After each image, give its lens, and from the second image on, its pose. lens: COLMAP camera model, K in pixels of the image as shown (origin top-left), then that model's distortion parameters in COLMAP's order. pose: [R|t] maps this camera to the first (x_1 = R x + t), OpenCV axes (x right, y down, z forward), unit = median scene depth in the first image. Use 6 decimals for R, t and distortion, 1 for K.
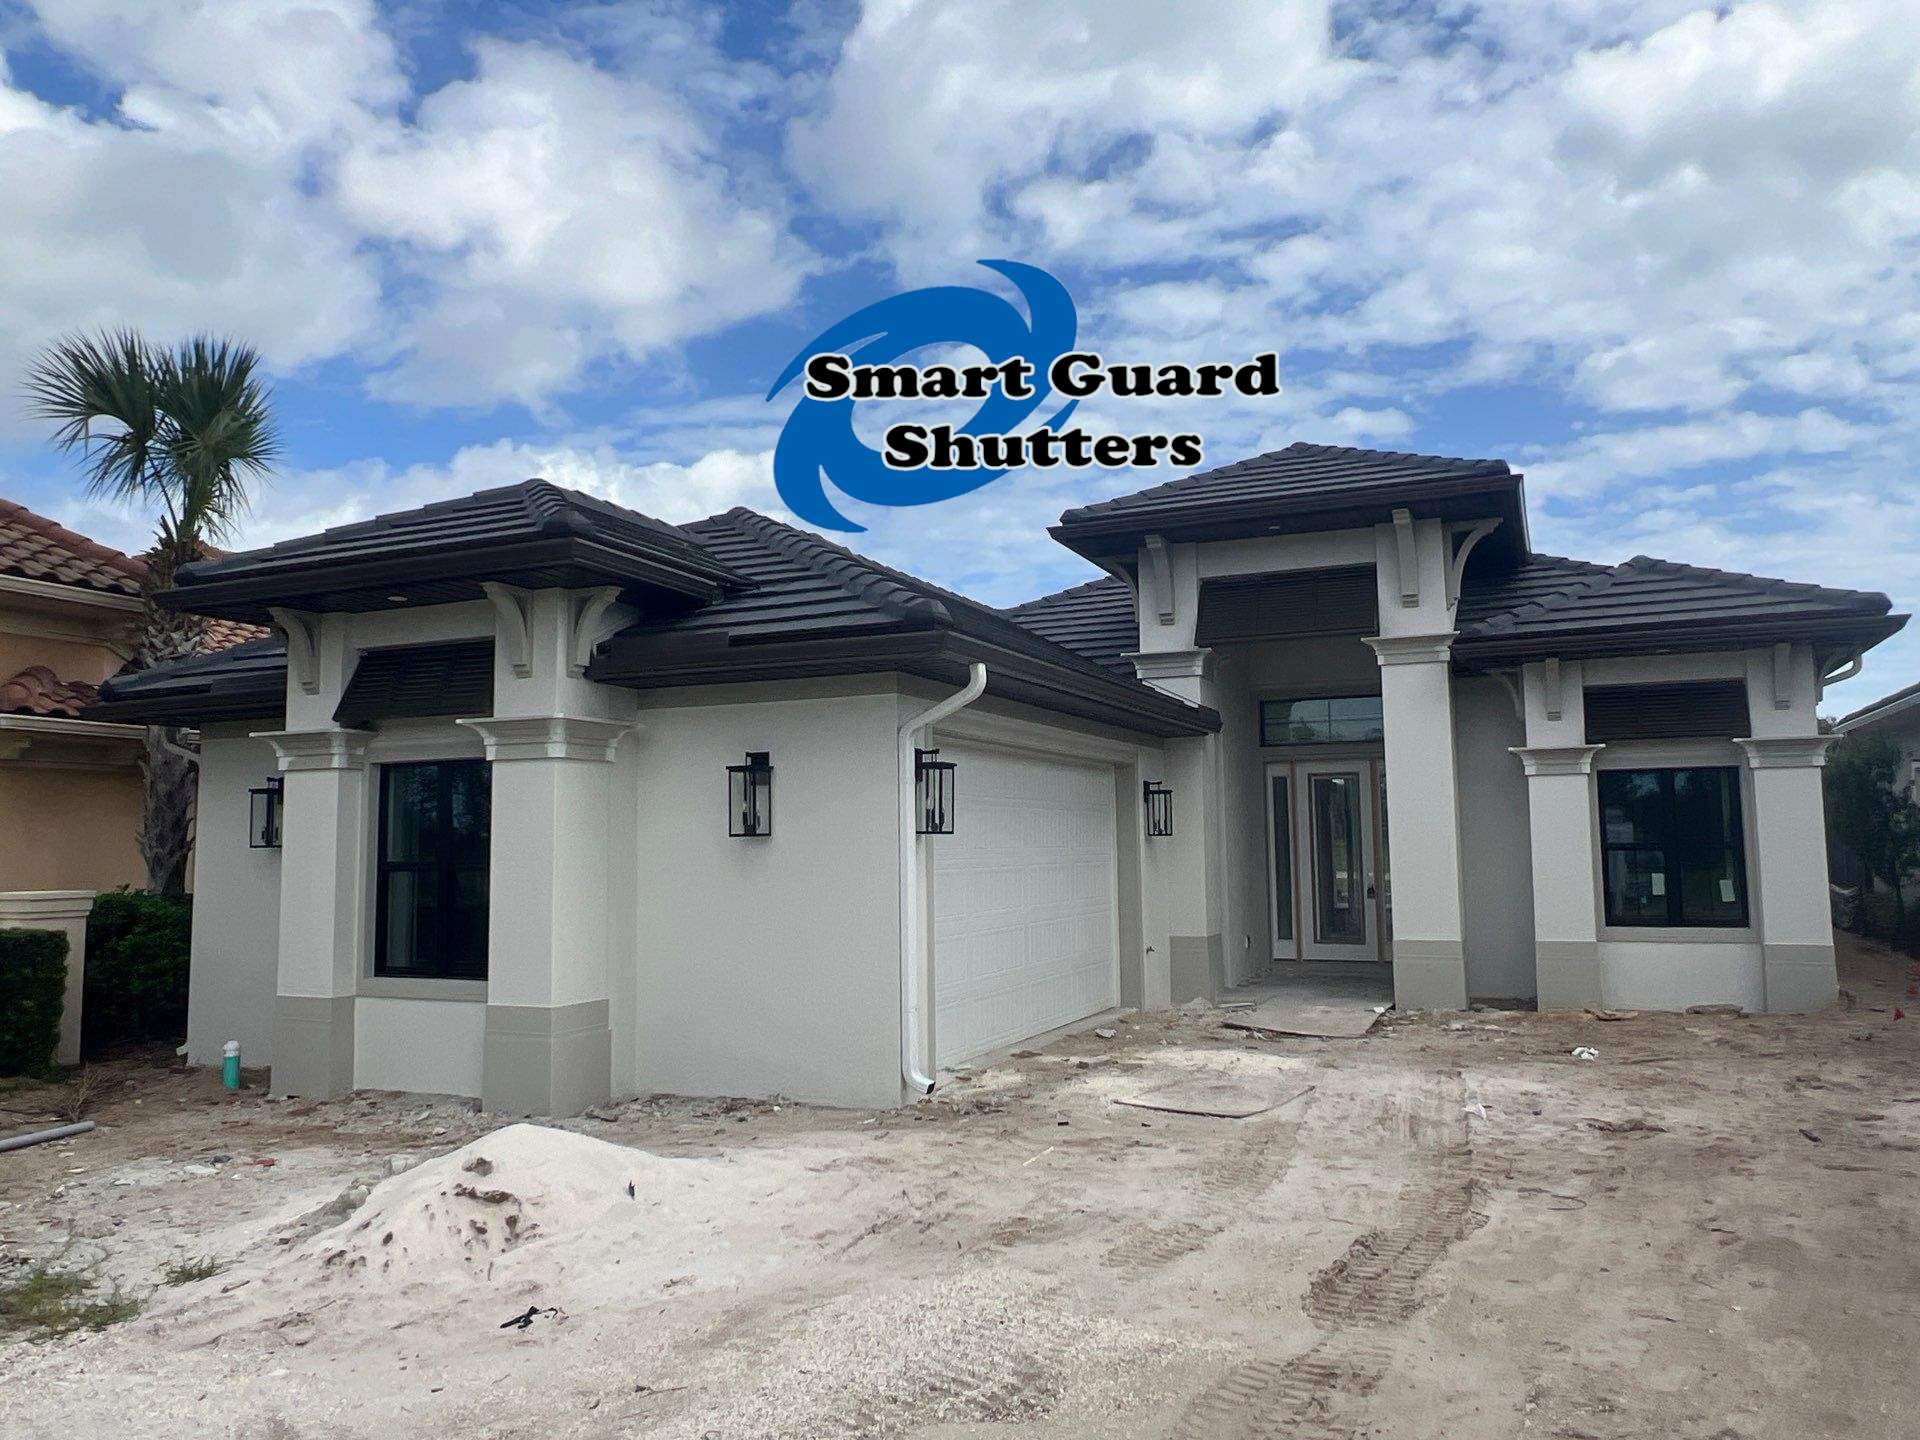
lens RADIAL K [[1370.7, 0, 960.0], [0, 1370.7, 720.0], [0, 0, 1]] dist [-0.011981, 0.026380]
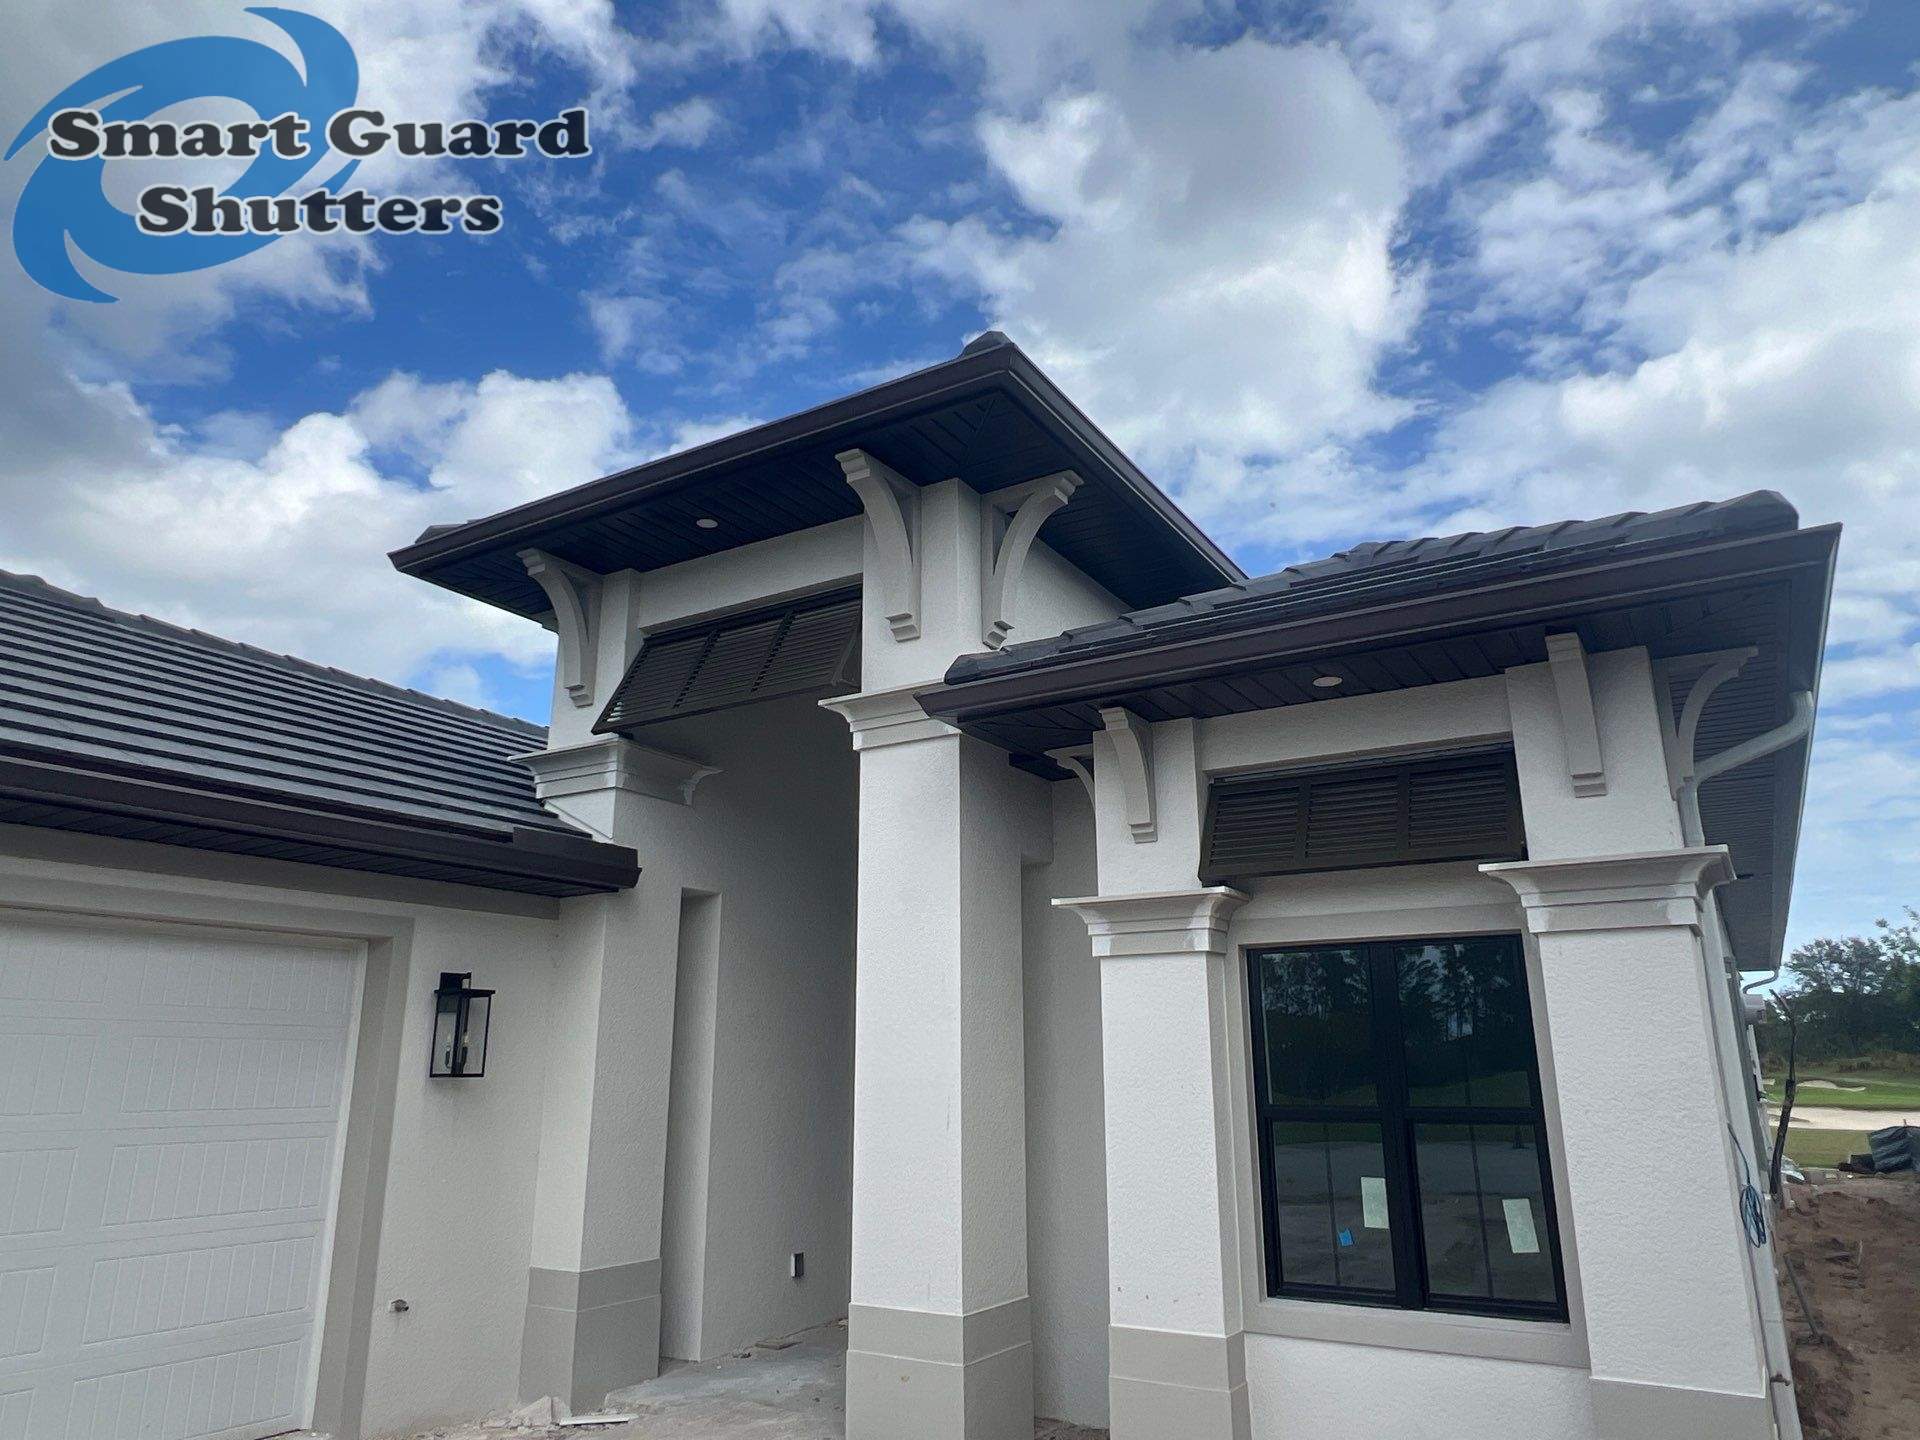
lens RADIAL K [[1268.1, 0, 960.0], [0, 1268.1, 720.0], [0, 0, 1]] dist [0.005993, 0.001011]
pose [[0.990419, -0.023604, -0.136060, 0.487593], [-0.001459, 0.983440, -0.181228, 0.045121], [0.138085, 0.179690, 0.973984, 0.613342]]
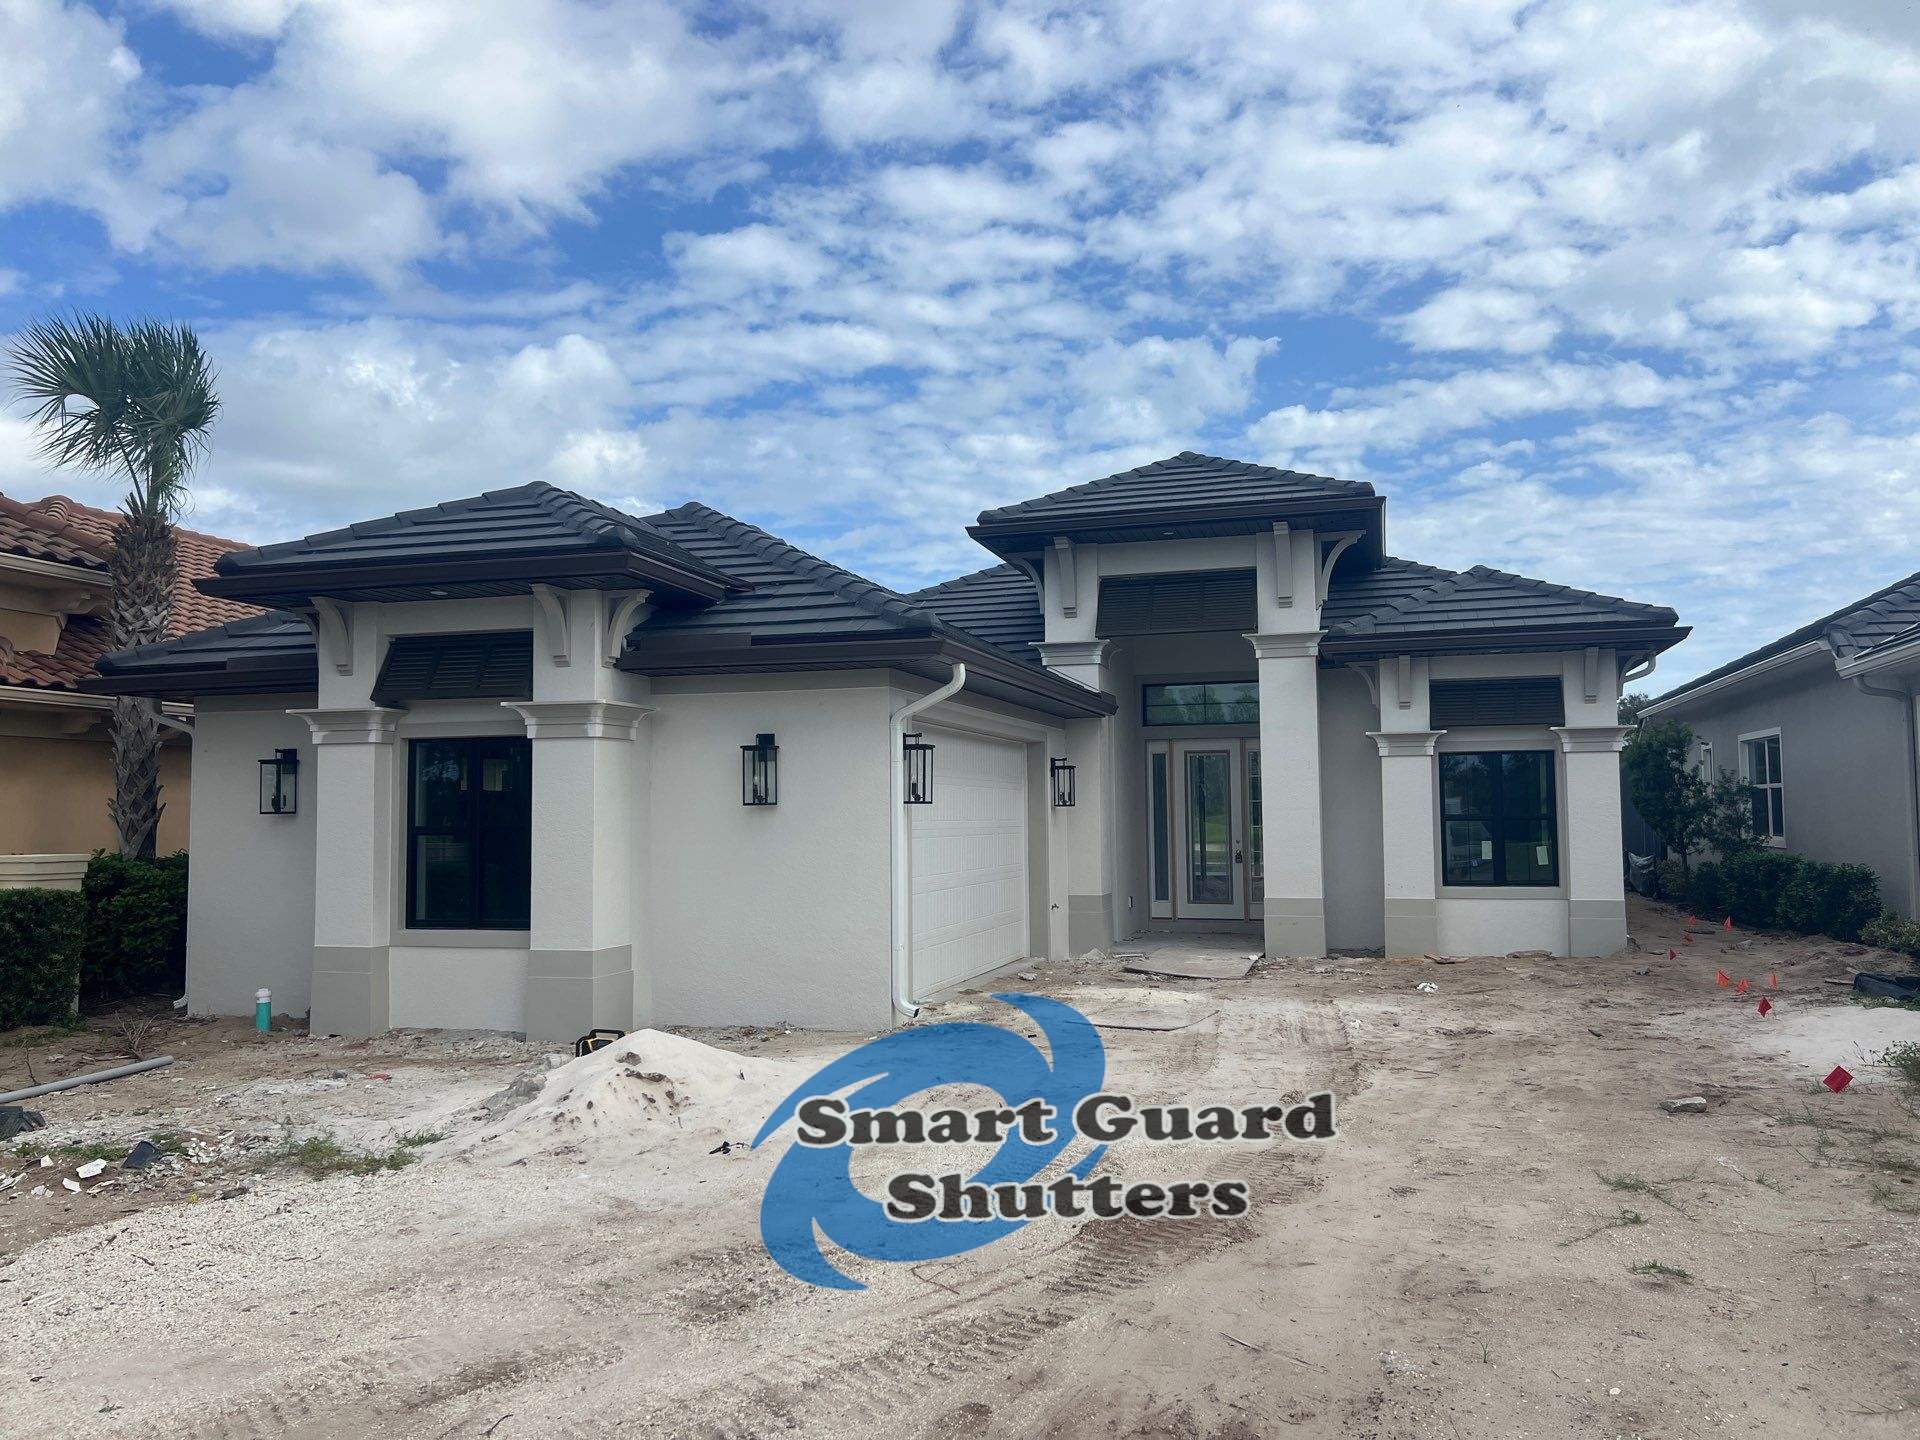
lens RADIAL K [[1451.7, 0, 956.0], [0, 1451.7, 733.5], [0, 0, 1]] dist [0.042477, -0.004387]
pose [[0.991886, 0.011354, 0.126623, -0.111476], [-0.015790, 0.999294, 0.034083, -0.016877], [-0.126147, -0.035806, 0.991365, -0.199677]]
